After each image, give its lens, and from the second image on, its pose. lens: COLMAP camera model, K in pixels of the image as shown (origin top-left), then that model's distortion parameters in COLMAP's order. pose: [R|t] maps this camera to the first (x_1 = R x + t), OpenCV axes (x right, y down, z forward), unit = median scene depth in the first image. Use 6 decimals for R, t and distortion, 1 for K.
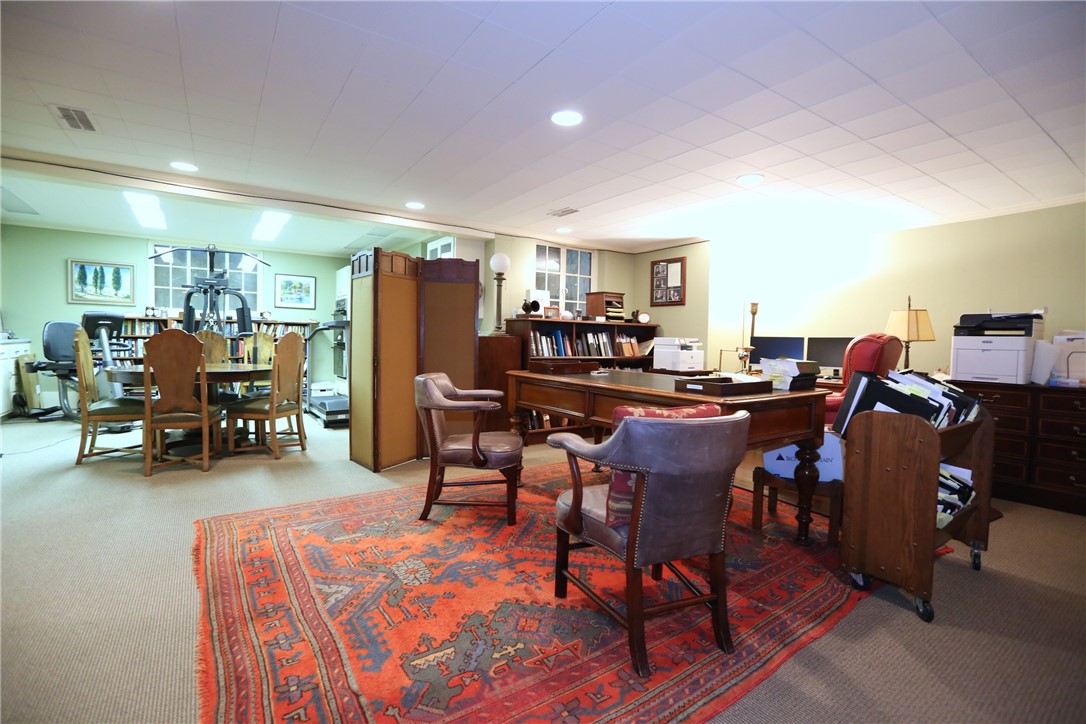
lens RADIAL K [[497.7, 0, 544.3], [0, 497.7, 360.0], [0, 0, 1]] dist [-0.047827, 0.017086]
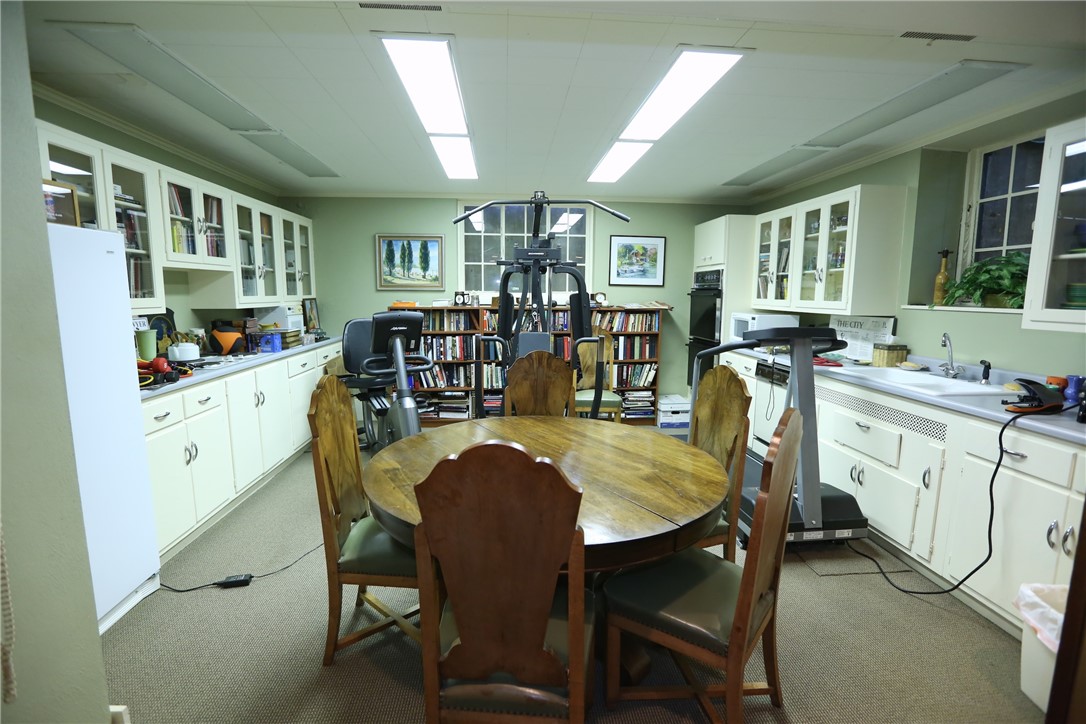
lens RADIAL K [[497.7, 0, 544.3], [0, 497.7, 360.0], [0, 0, 1]] dist [-0.047827, 0.017086]
pose [[0.862424, 0.054087, -0.503288, -0.319550], [-0.010132, 0.995920, 0.089667, -0.076342], [0.506085, -0.072232, 0.859454, 0.414035]]
